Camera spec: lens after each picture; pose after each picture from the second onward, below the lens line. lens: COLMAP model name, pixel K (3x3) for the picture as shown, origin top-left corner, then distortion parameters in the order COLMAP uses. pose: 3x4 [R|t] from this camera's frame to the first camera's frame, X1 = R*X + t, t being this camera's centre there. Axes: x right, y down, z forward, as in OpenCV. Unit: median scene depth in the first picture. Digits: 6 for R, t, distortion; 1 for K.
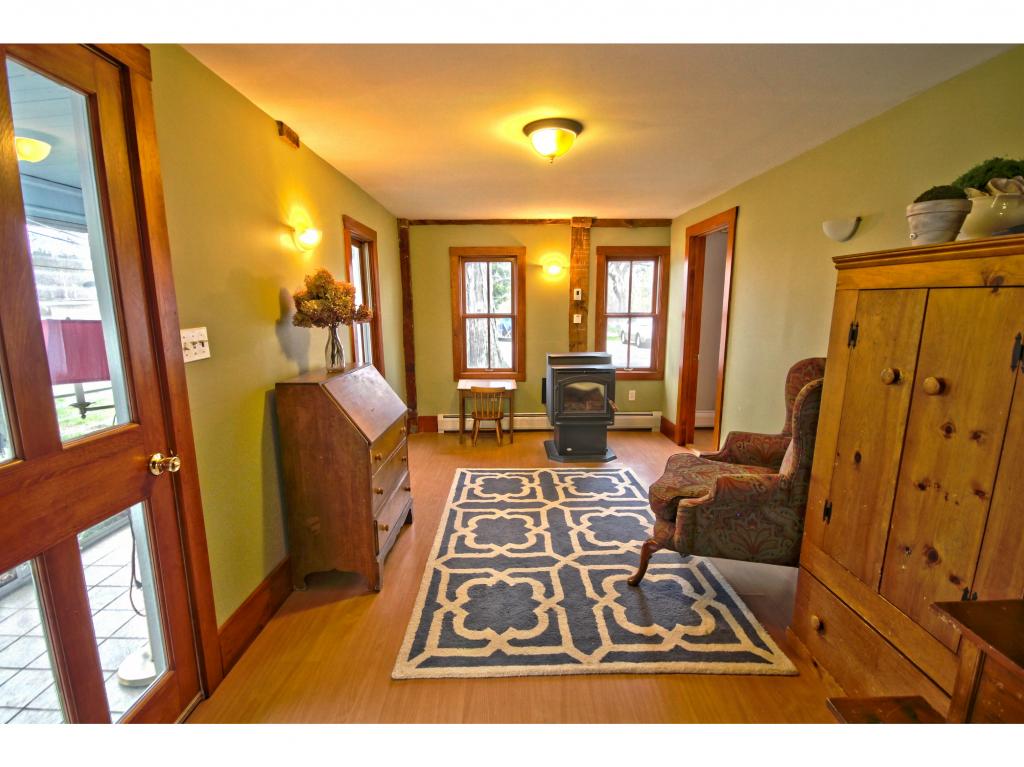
lens RADIAL K [[480.0, 0, 506.9], [0, 480.0, 394.1], [0, 0, 1]] dist [0.012344, -0.012977]
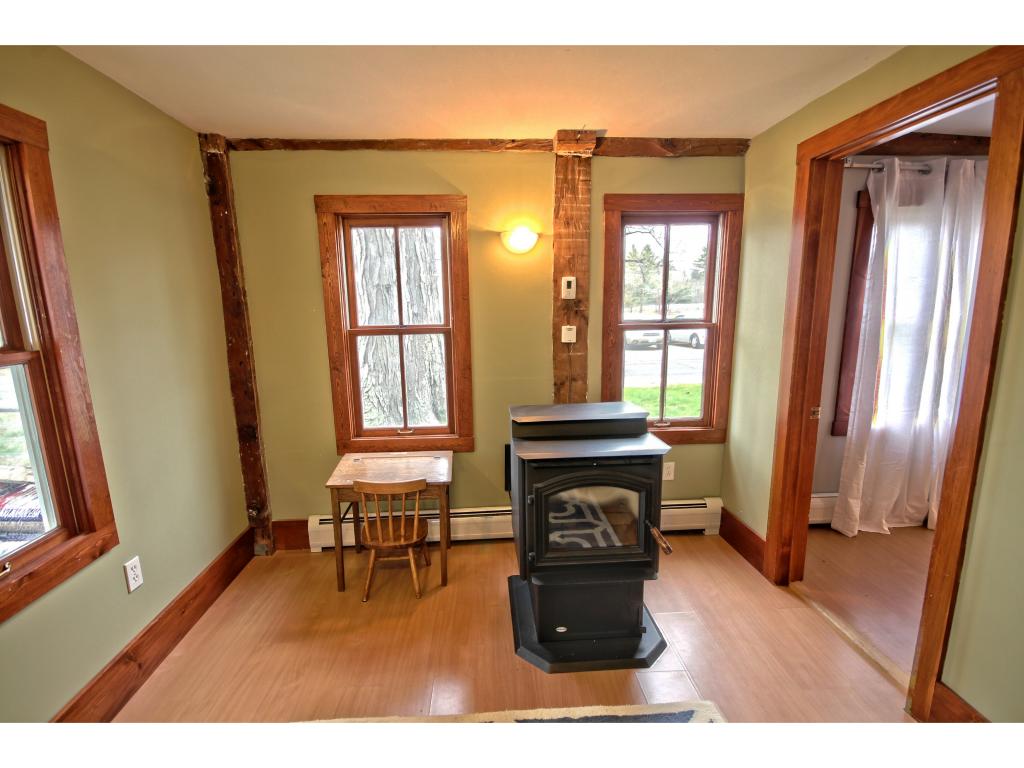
lens RADIAL K [[480.0, 0, 506.9], [0, 480.0, 394.6], [0, 0, 1]] dist [0.012344, -0.012977]
pose [[0.998744, -0.017161, 0.047071, 0.053554], [0.017340, 0.999844, -0.003397, -0.090753], [-0.047006, 0.004209, 0.998886, 0.482554]]
